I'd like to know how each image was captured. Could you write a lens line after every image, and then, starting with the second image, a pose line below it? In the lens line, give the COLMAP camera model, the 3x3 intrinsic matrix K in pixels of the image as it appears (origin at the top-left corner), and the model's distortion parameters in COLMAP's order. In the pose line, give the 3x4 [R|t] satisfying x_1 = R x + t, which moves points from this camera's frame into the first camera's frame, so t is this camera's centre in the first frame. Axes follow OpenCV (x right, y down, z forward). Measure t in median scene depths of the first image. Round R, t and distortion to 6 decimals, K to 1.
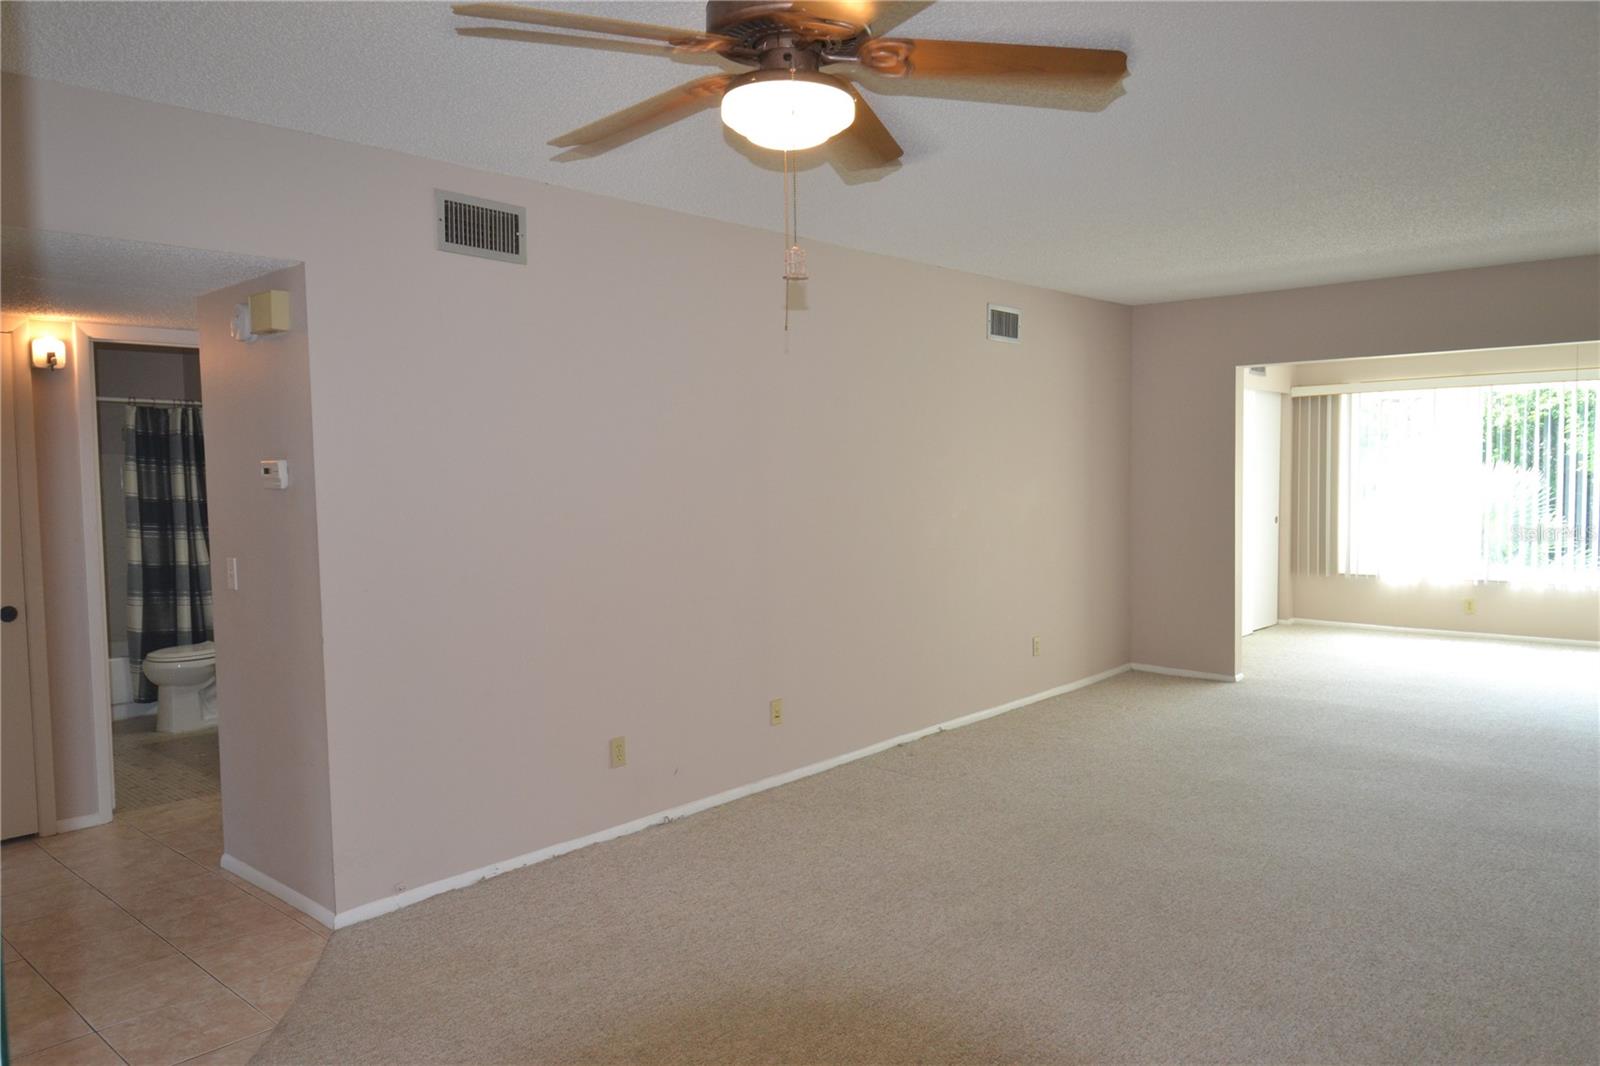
lens RADIAL K [[1113.3, 0, 795.9], [0, 1113.3, 530.5], [0, 0, 1]] dist [0.048857, -0.058729]
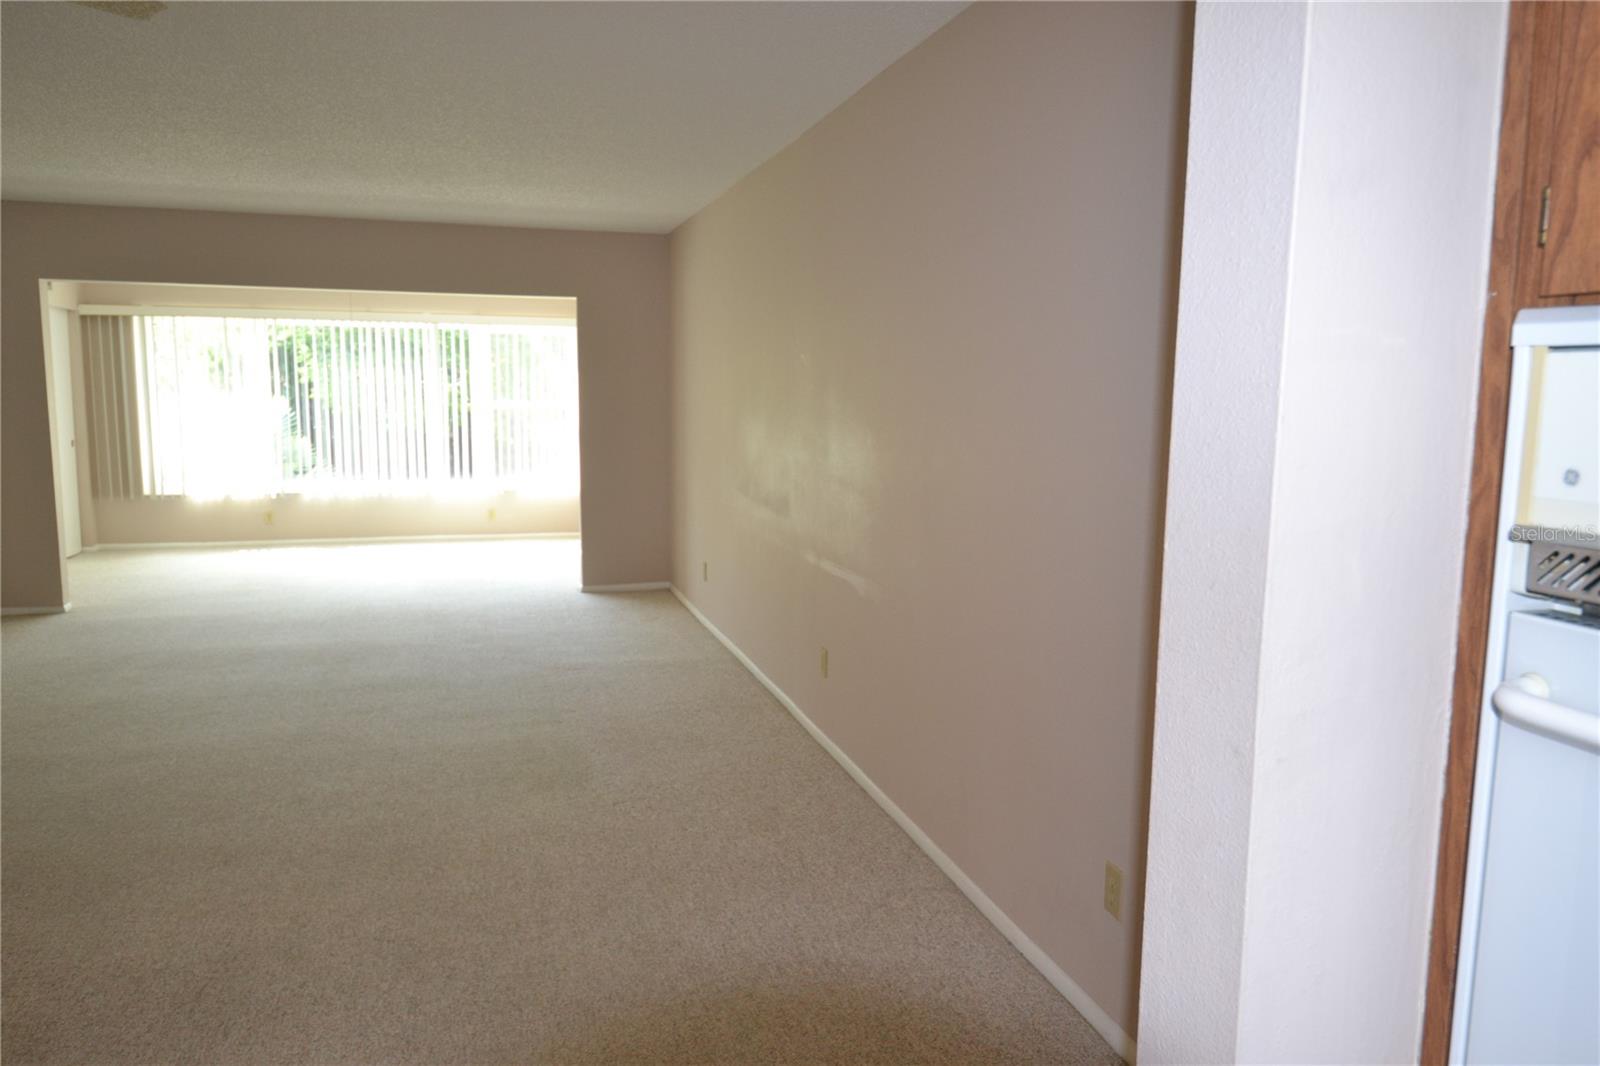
lens RADIAL K [[1113.3, 0, 801.6], [0, 1113.3, 534.5], [0, 0, 1]] dist [0.048857, -0.058729]
pose [[0.516972, -0.088960, 0.851367, -0.114708], [0.029207, 0.995839, 0.086321, 0.004828], [-0.855504, -0.019760, 0.517420, -0.044368]]
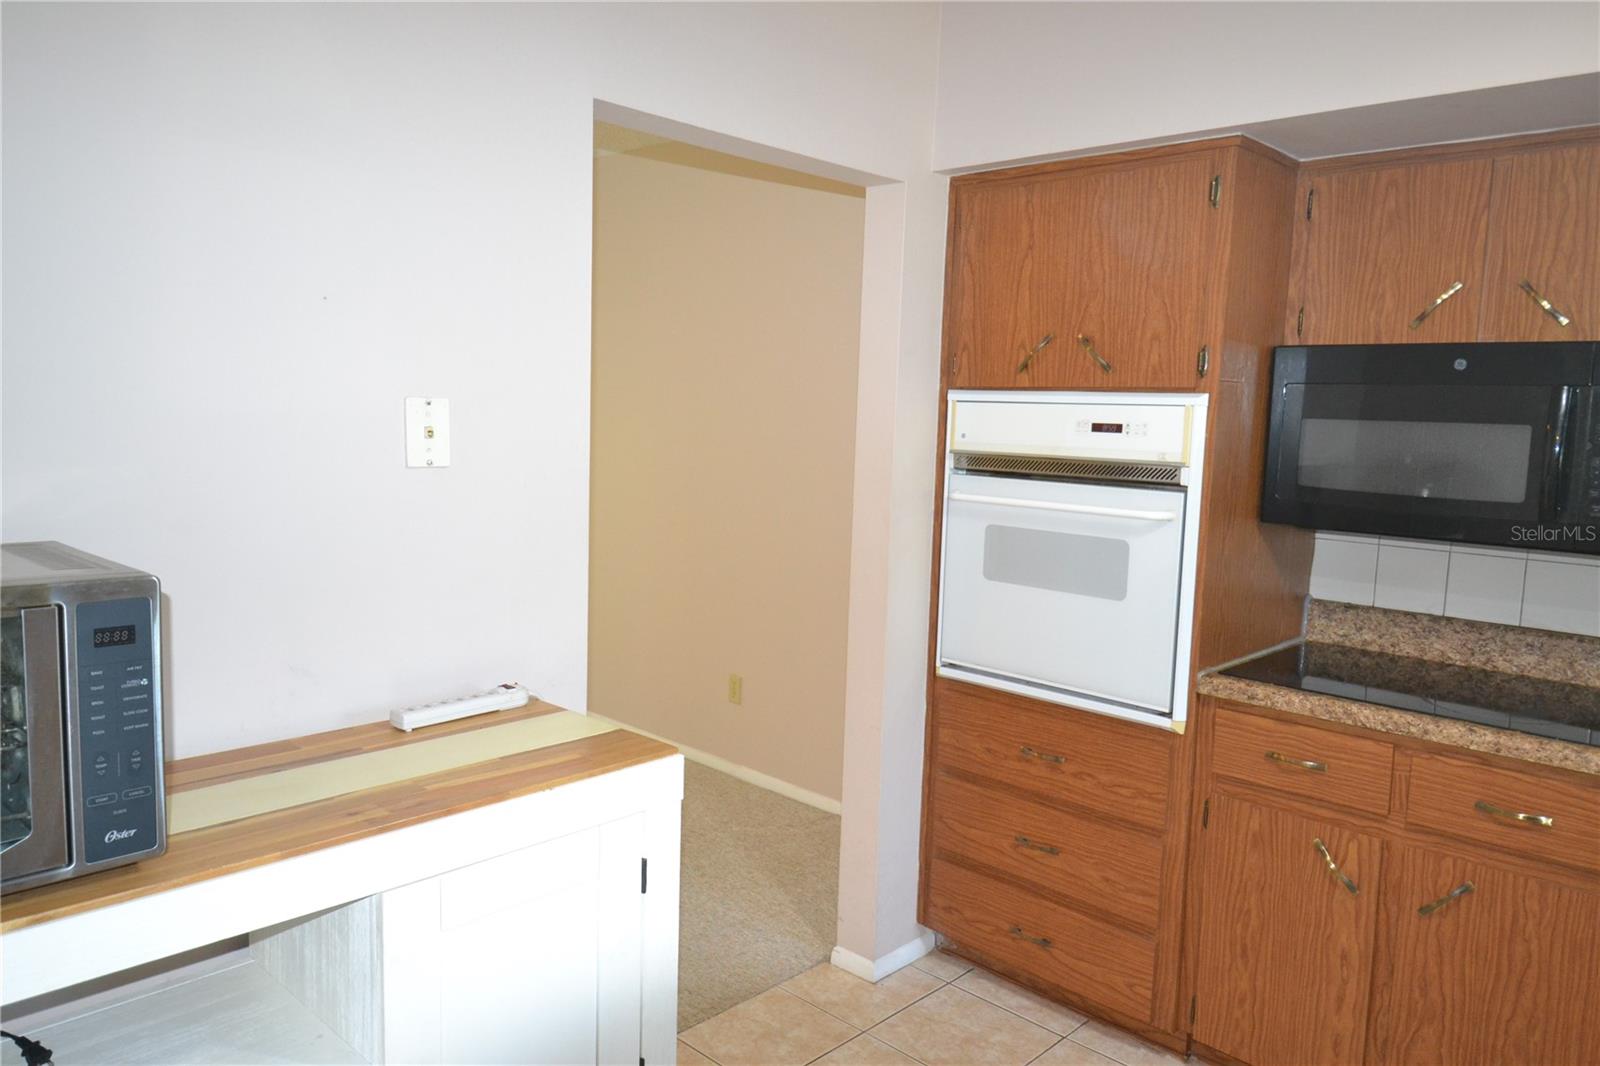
lens RADIAL K [[1113.3, 0, 795.4], [0, 1113.3, 531.4], [0, 0, 1]] dist [0.048857, -0.058729]
pose [[0.022192, -0.094023, 0.995323, -0.433144], [0.022366, 0.995365, 0.093528, 0.006332], [-0.999504, 0.020186, 0.024192, 0.007053]]
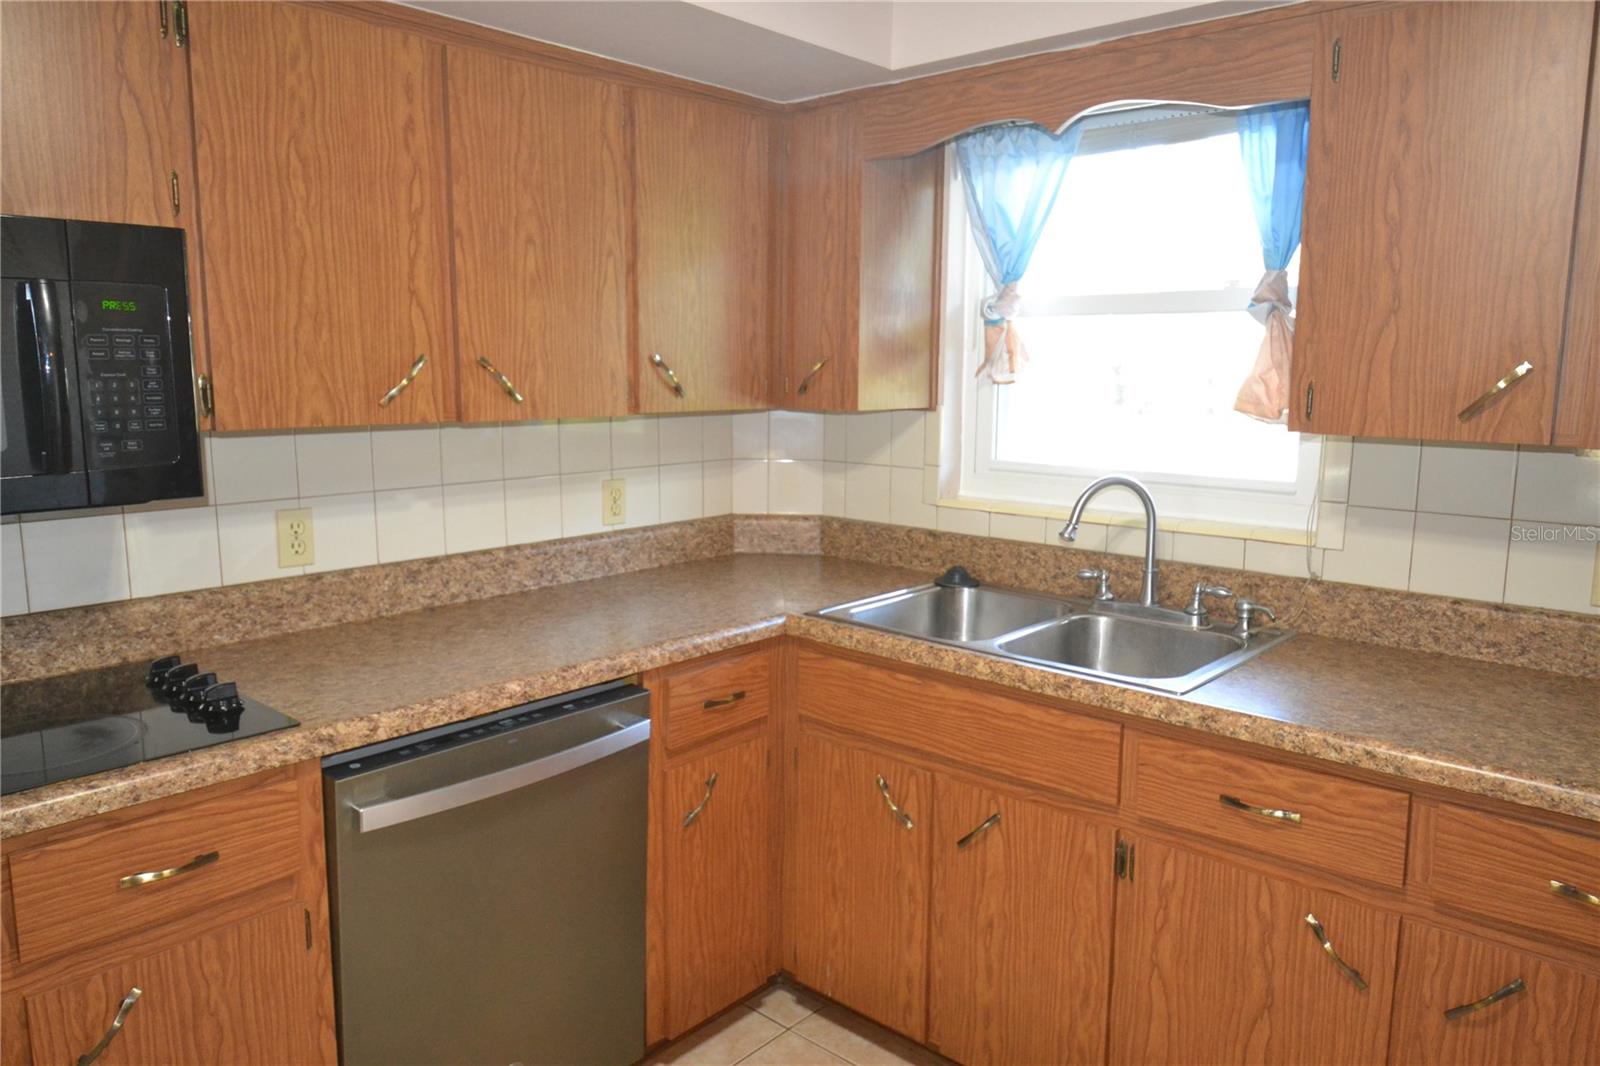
lens RADIAL K [[1113.3, 0, 798.7], [0, 1113.3, 530.3], [0, 0, 1]] dist [0.048857, -0.058729]
pose [[-0.999821, 0.012575, -0.014117, -0.235237], [0.009437, 0.978986, 0.203708, 0.004453], [0.016382, 0.203538, -0.978930, 0.031860]]
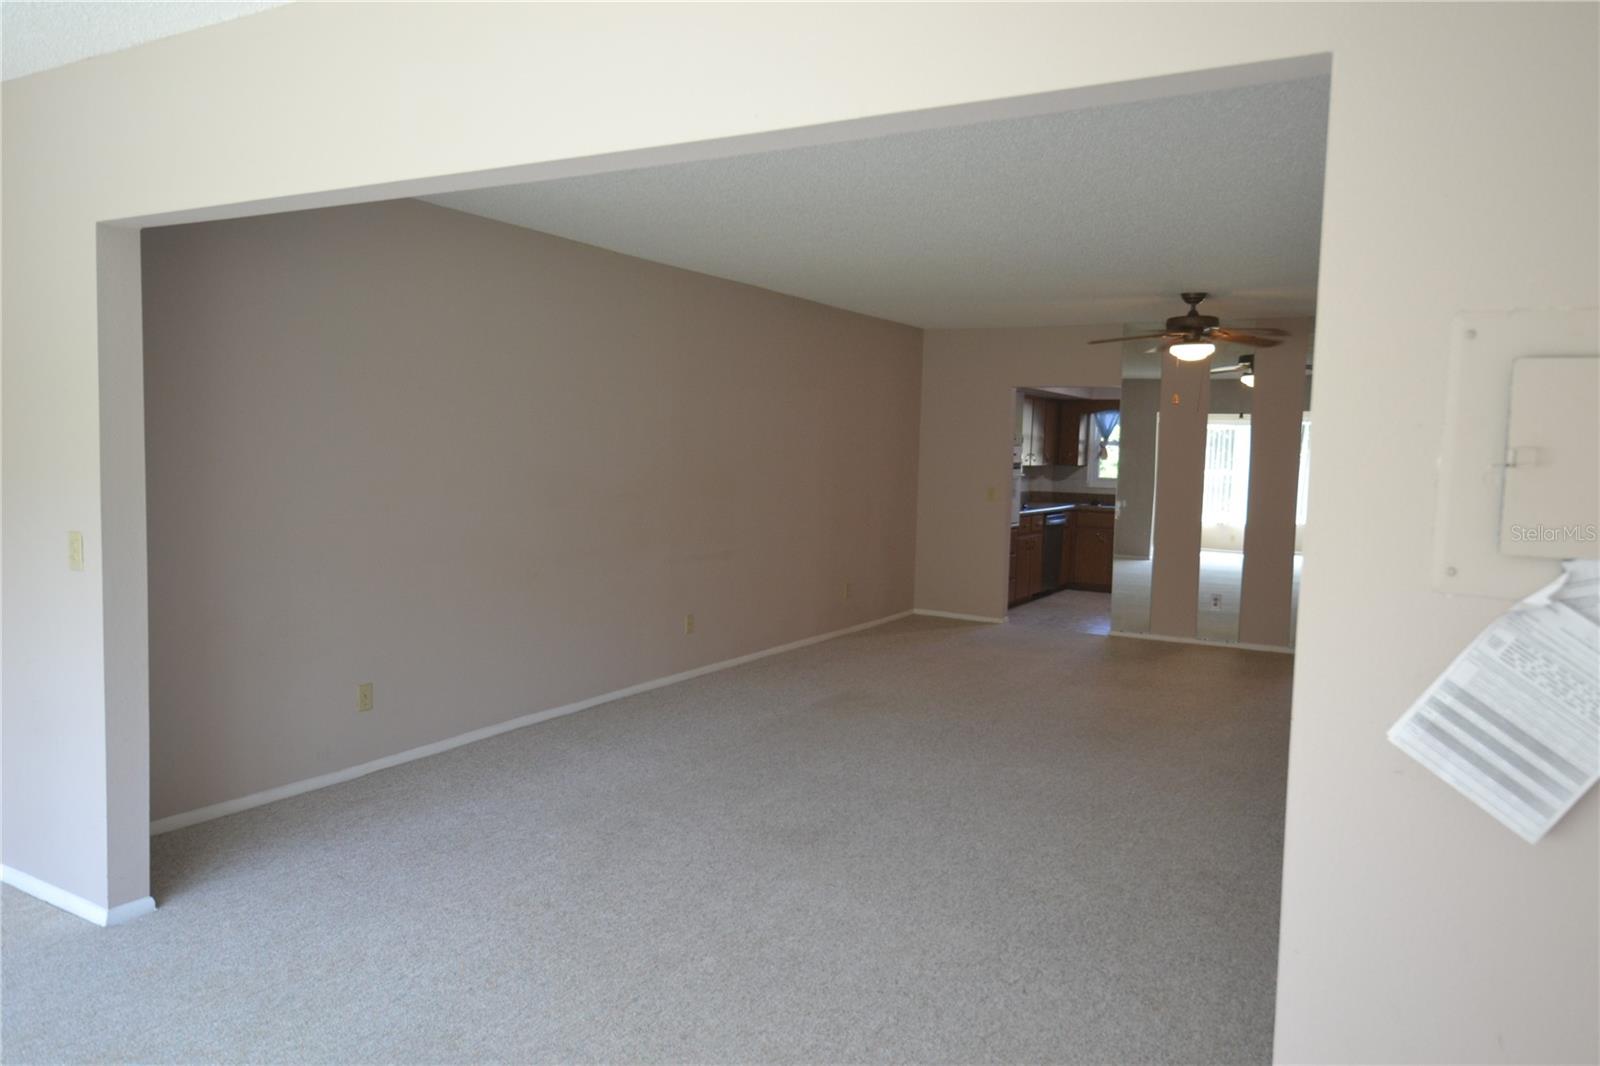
lens RADIAL K [[1113.3, 0, 800.3], [0, 1113.3, 532.9], [0, 0, 1]] dist [0.048857, -0.058729]
pose [[-0.973067, 0.016908, -0.229902, 0.982861], [-0.014101, 0.991073, 0.132569, -0.124079], [0.230091, 0.132240, -0.964142, 1.902351]]
